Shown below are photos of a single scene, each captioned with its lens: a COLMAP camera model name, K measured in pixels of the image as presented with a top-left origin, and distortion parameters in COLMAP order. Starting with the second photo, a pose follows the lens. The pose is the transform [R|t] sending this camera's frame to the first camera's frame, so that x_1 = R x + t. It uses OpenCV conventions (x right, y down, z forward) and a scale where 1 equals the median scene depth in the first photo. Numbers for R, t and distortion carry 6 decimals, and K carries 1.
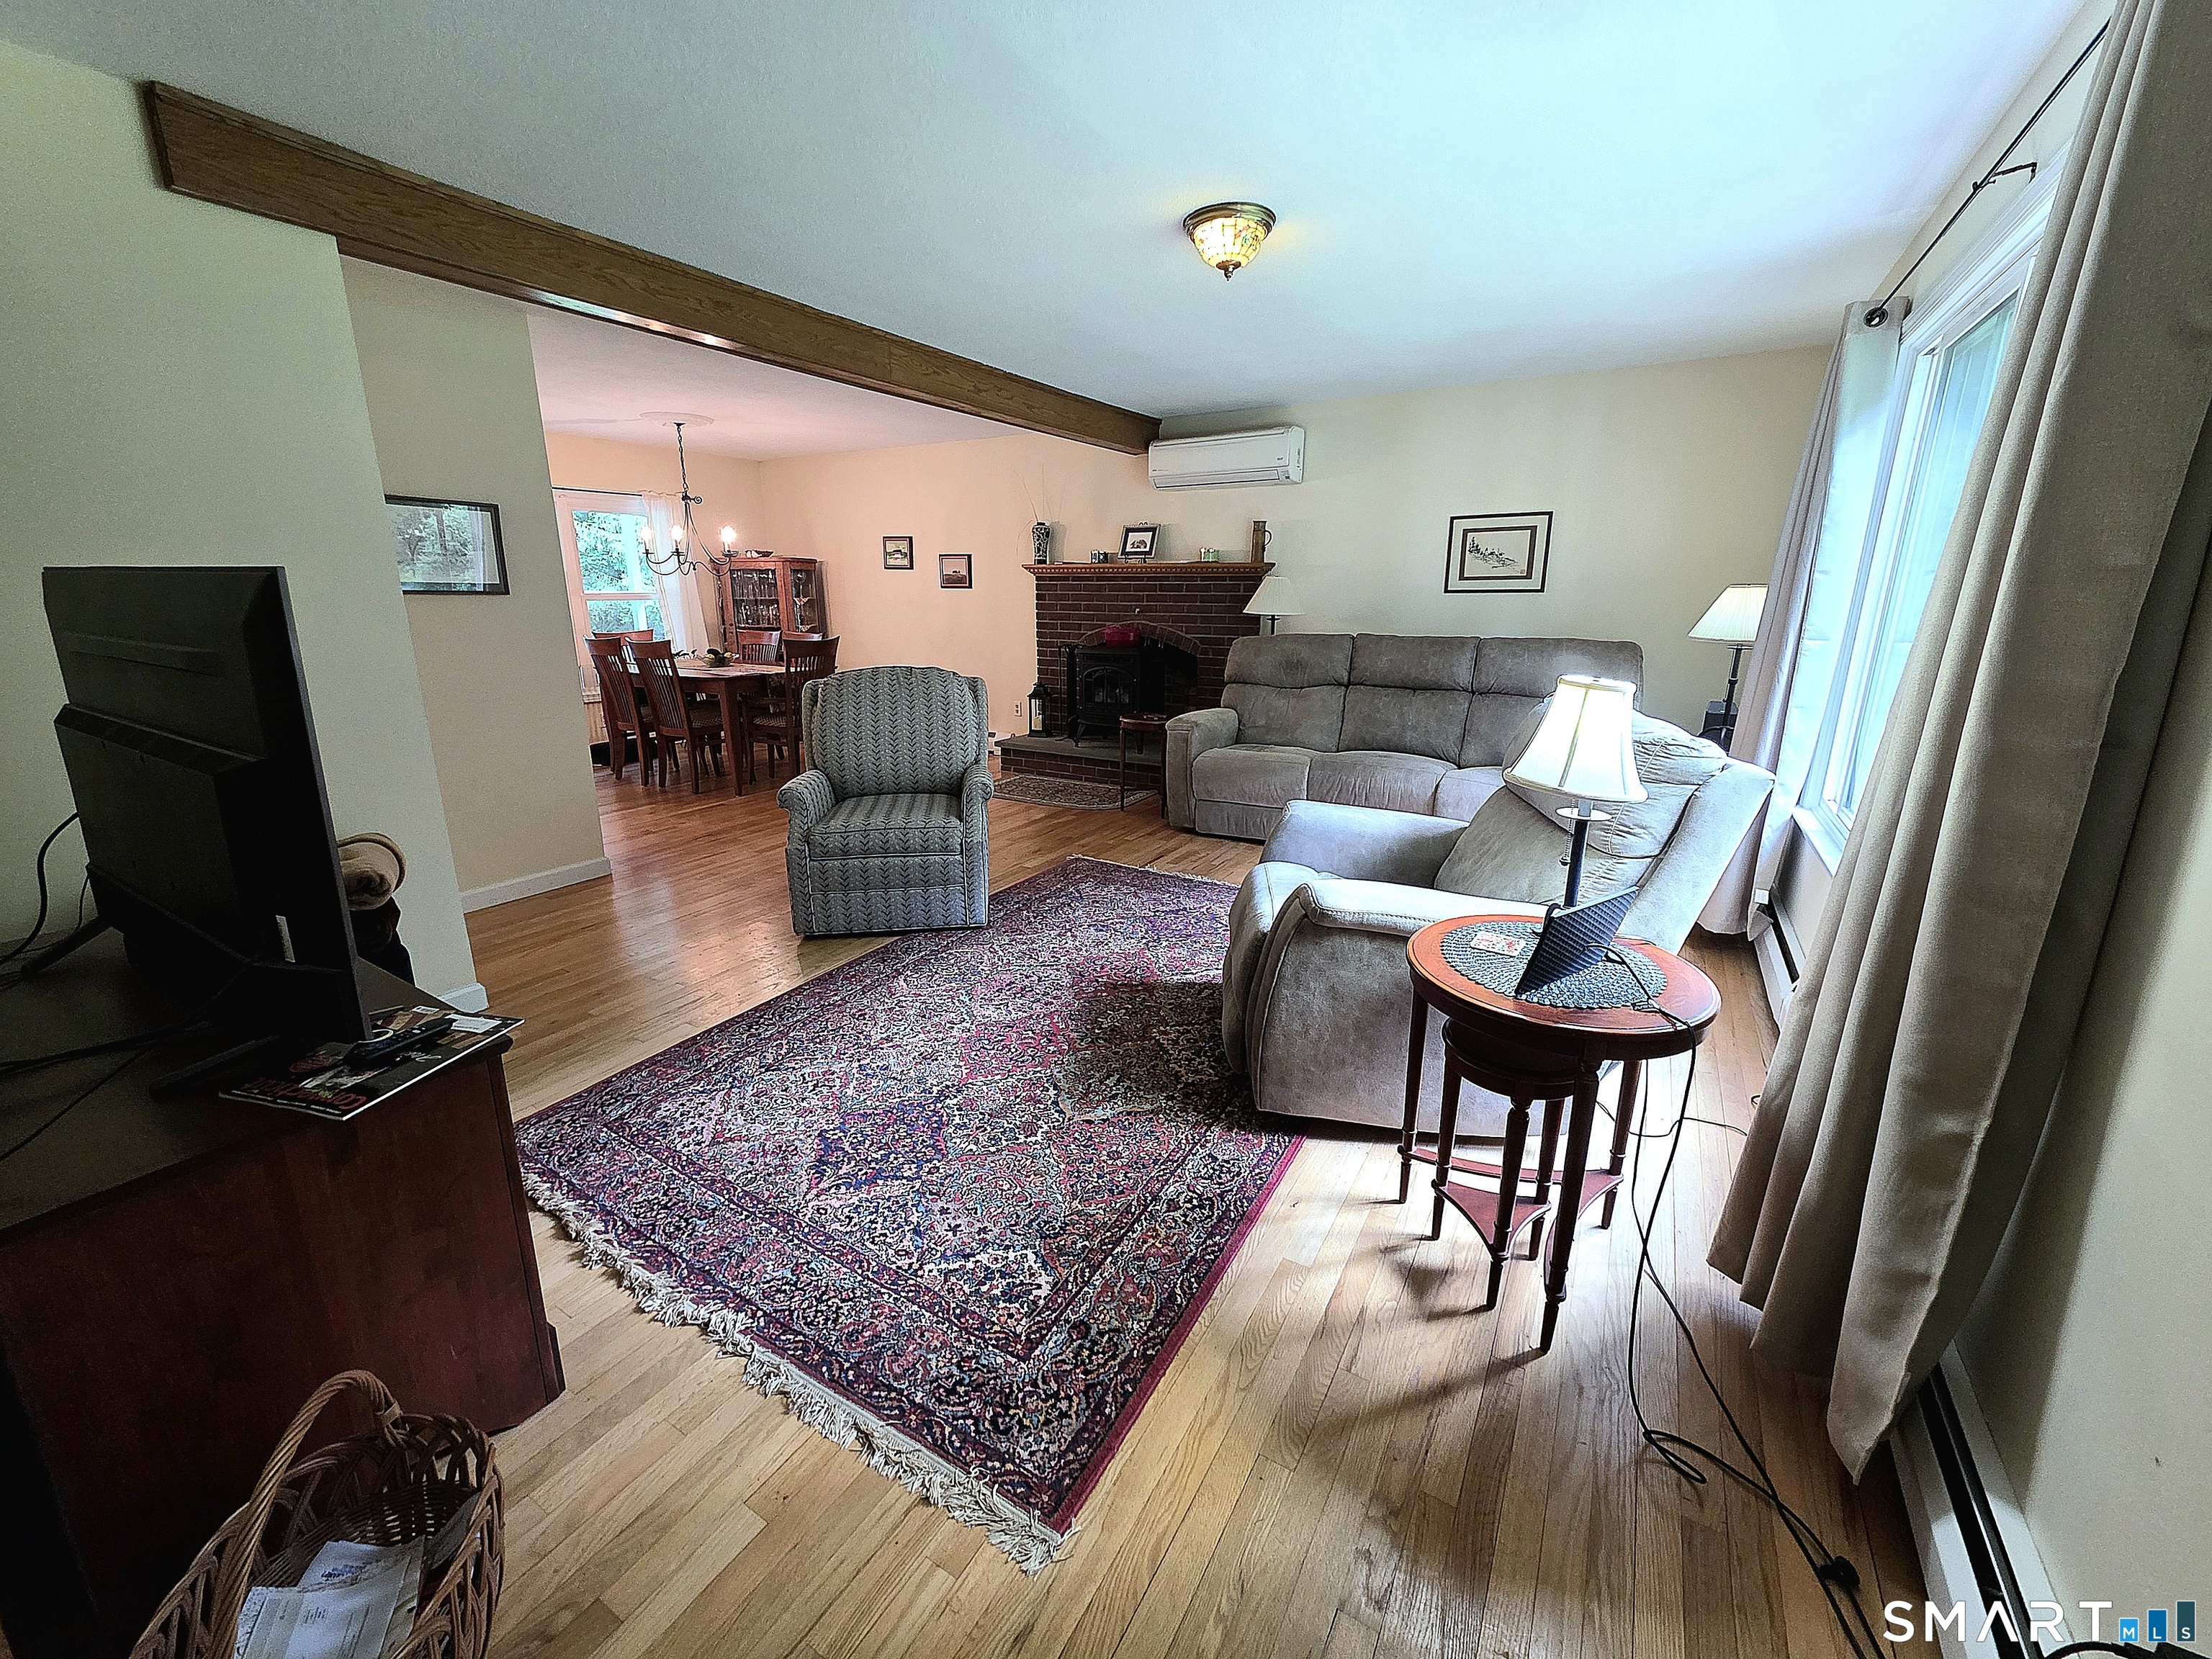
lens RADIAL K [[878.0, 0, 1106.0], [0, 878.0, 829.5], [0, 0, 1]] dist [-0.001118, -0.000290]
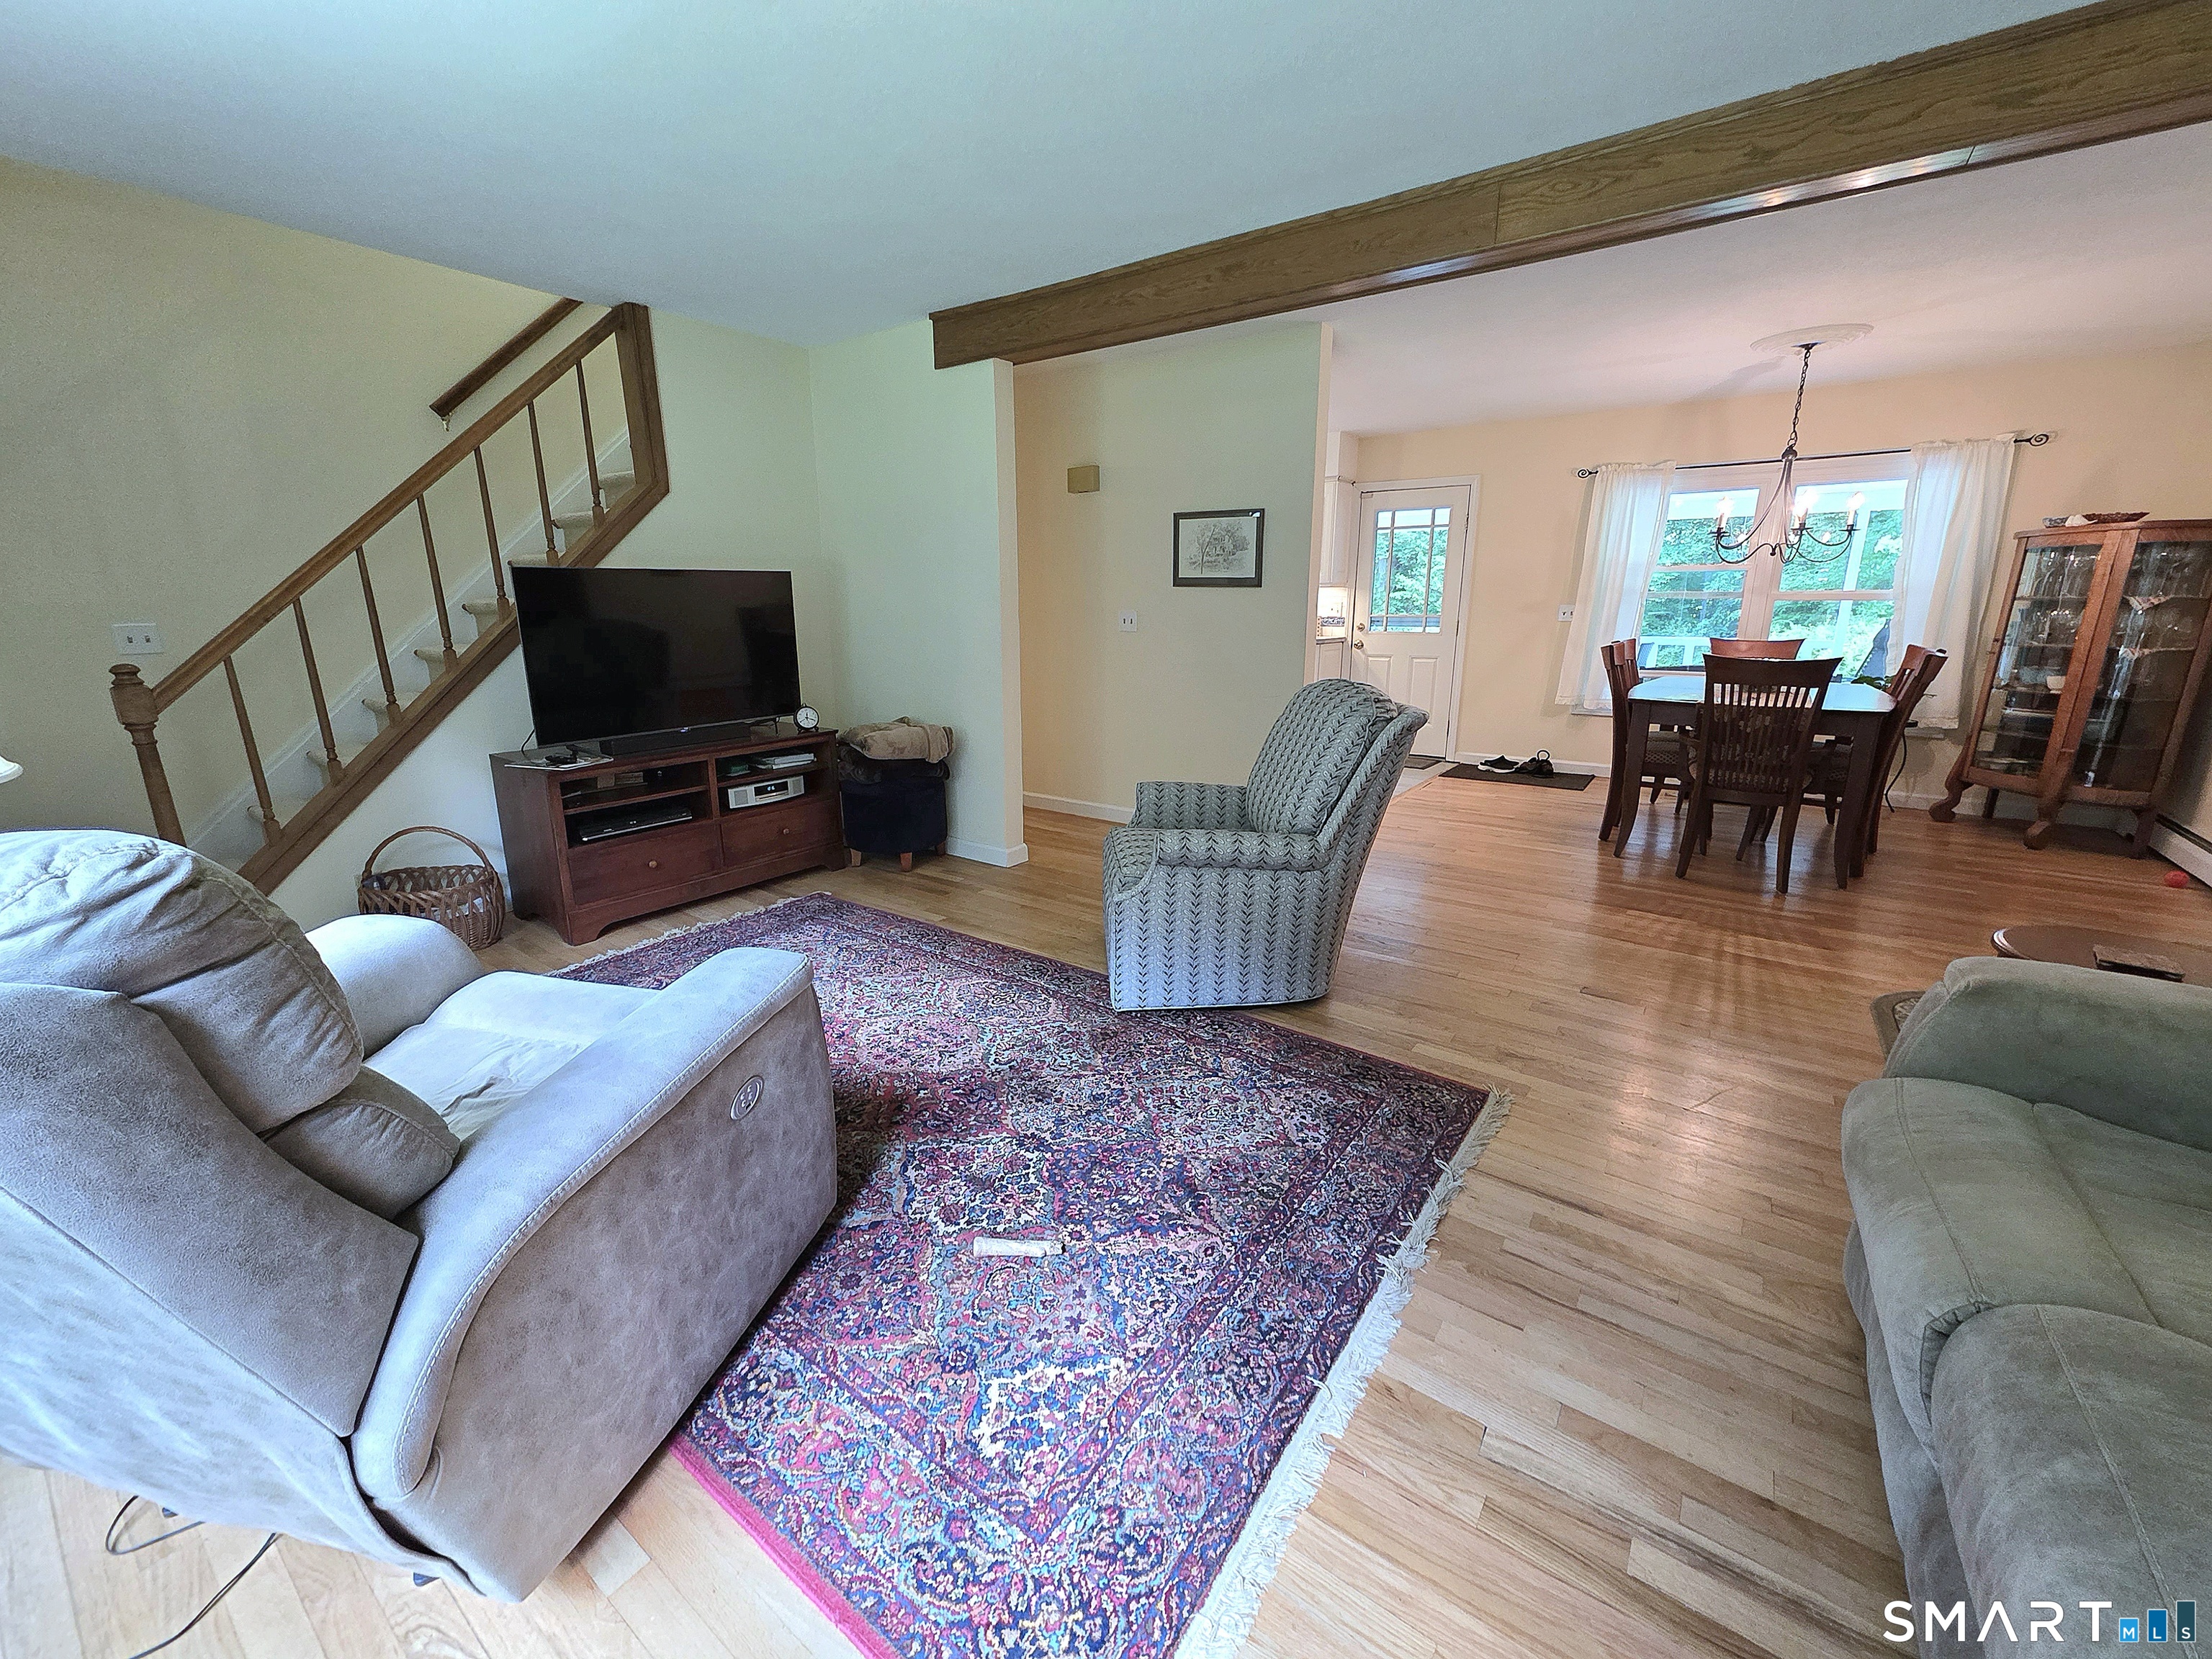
lens RADIAL K [[881.3, 0, 1105.7], [0, 881.3, 816.6], [0, 0, 1]] dist [0.002086, -0.000460]
pose [[-0.084862, 0.239073, -0.967286, 0.330812], [-0.262535, 0.931119, 0.253167, -0.140359], [0.961184, 0.275431, -0.016252, 0.564860]]
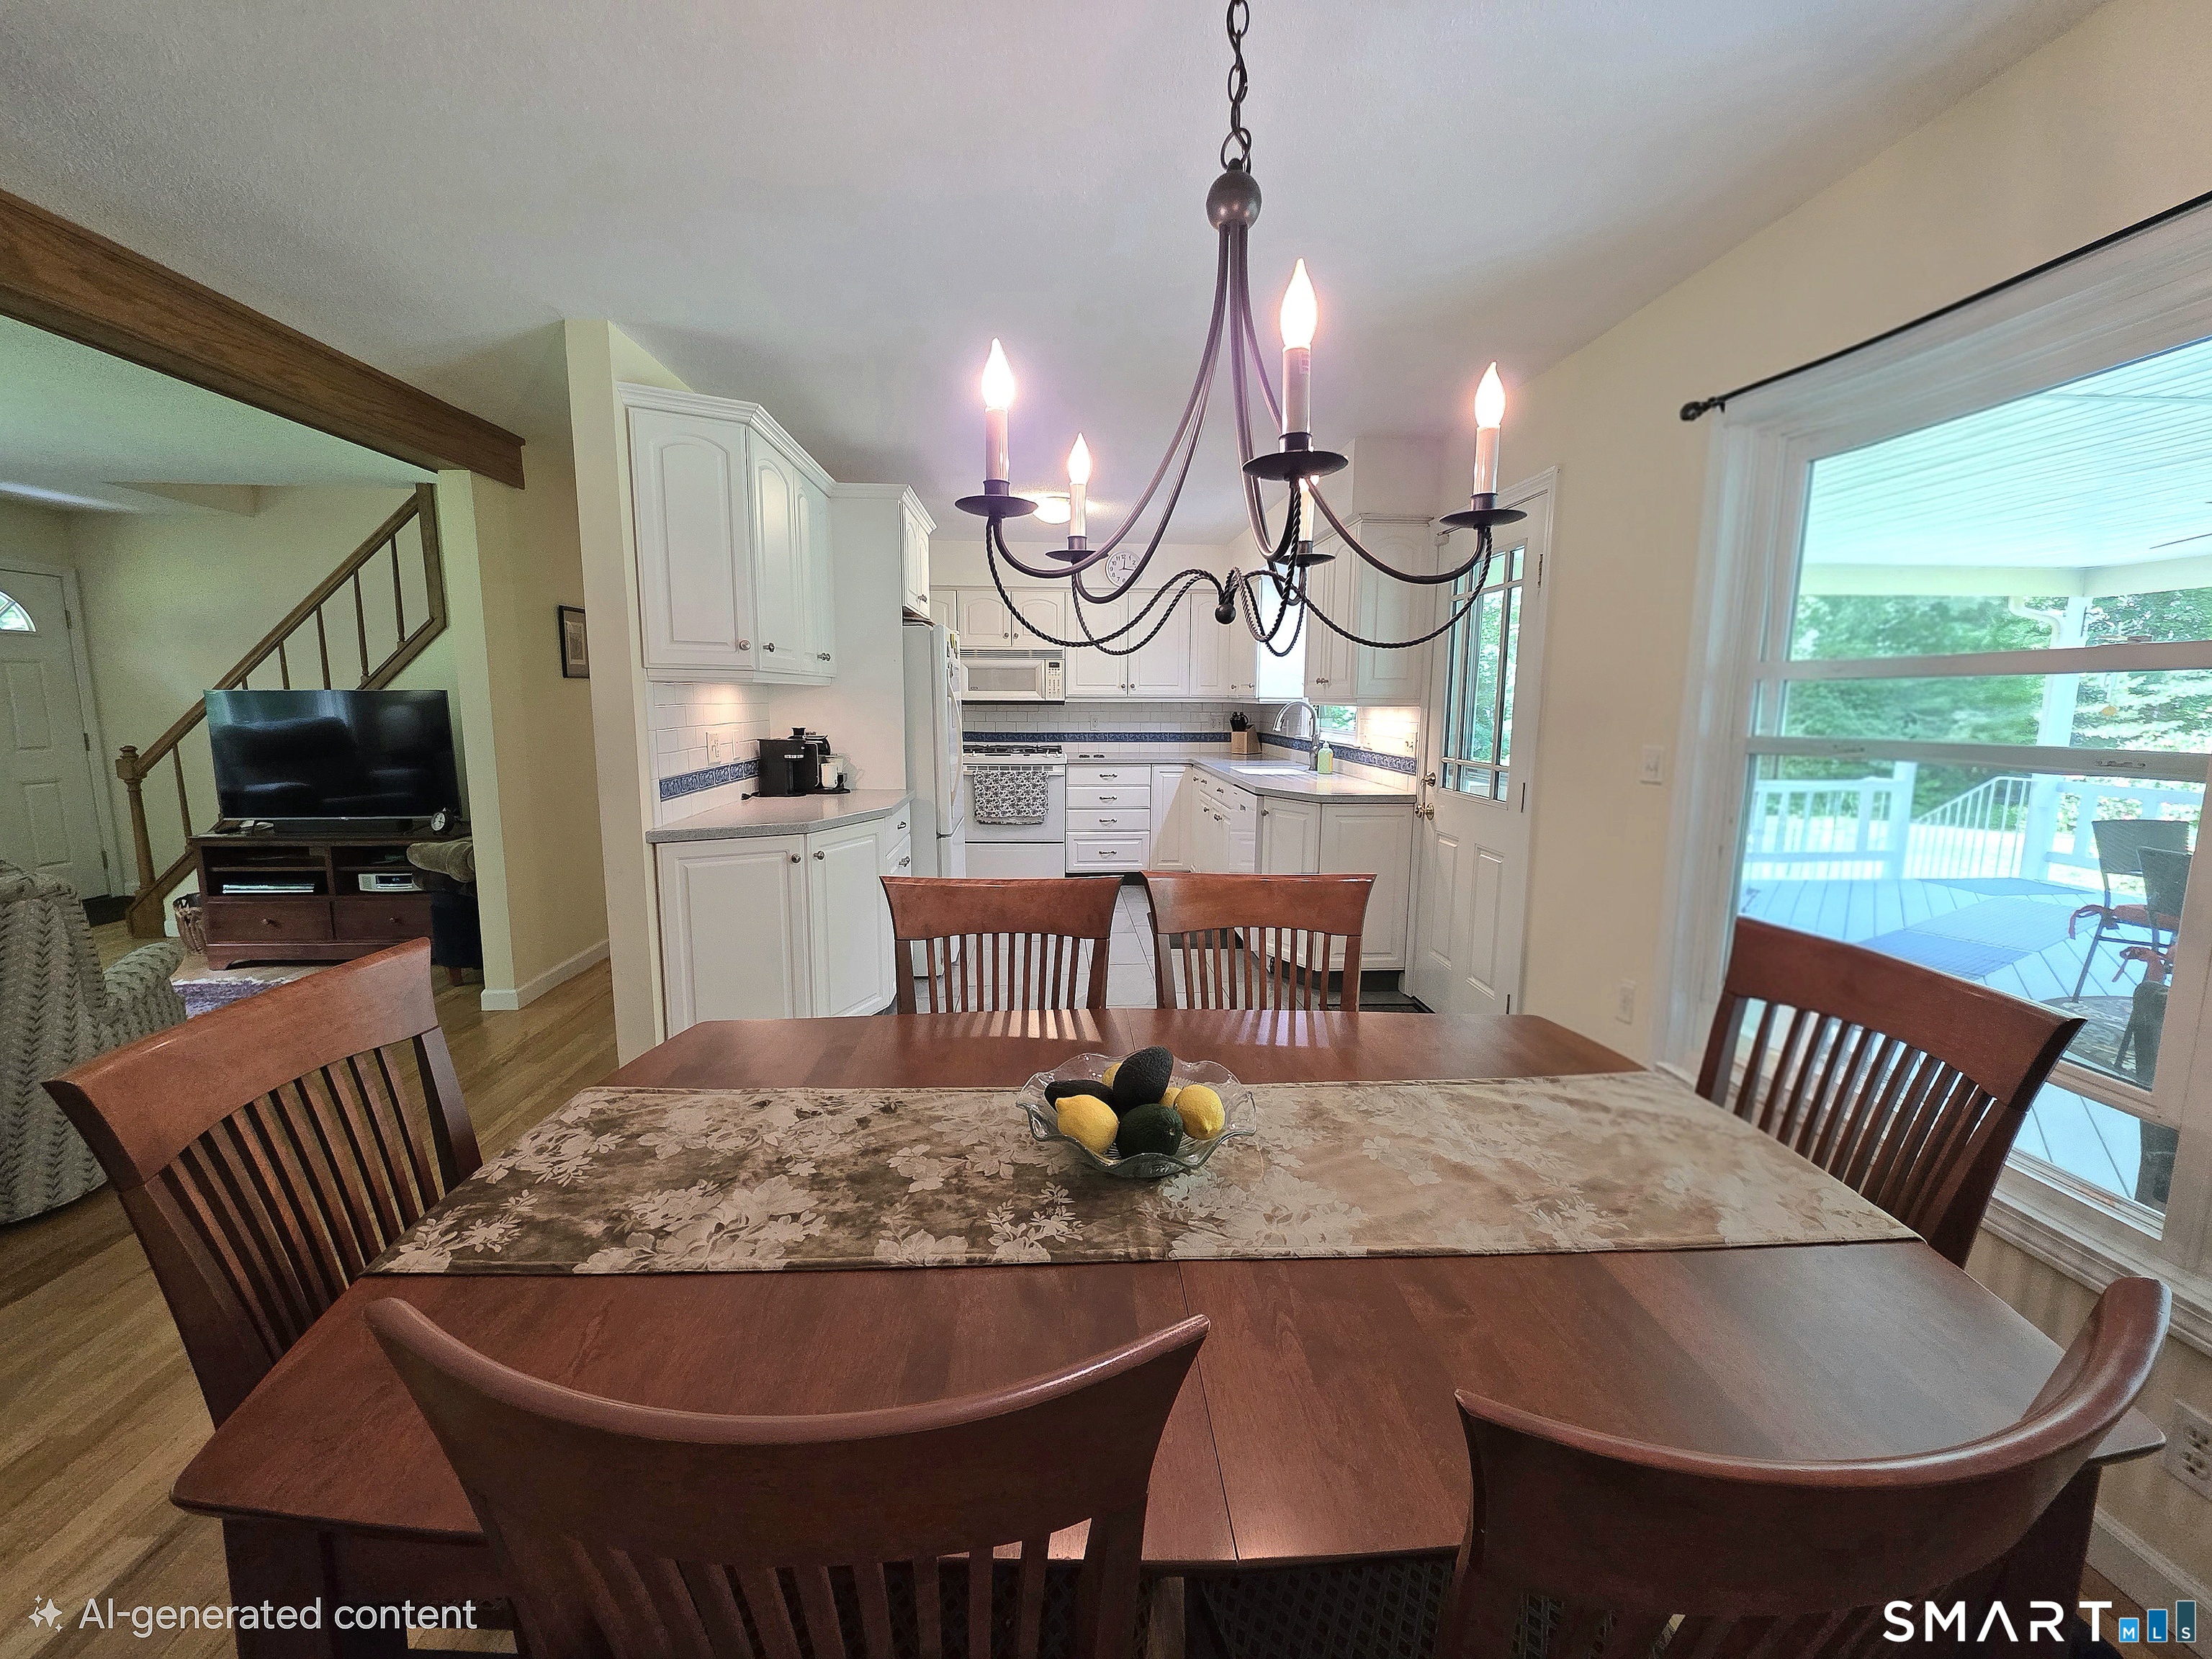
lens RADIAL K [[881.3, 0, 1105.7], [0, 881.3, 816.6], [0, 0, 1]] dist [0.002086, -0.000460]
pose [[-0.819580, 0.068919, -0.568805, -0.359968], [-0.160219, 0.925569, 0.343003, -0.325026], [0.550108, 0.372252, -0.747536, 1.168058]]
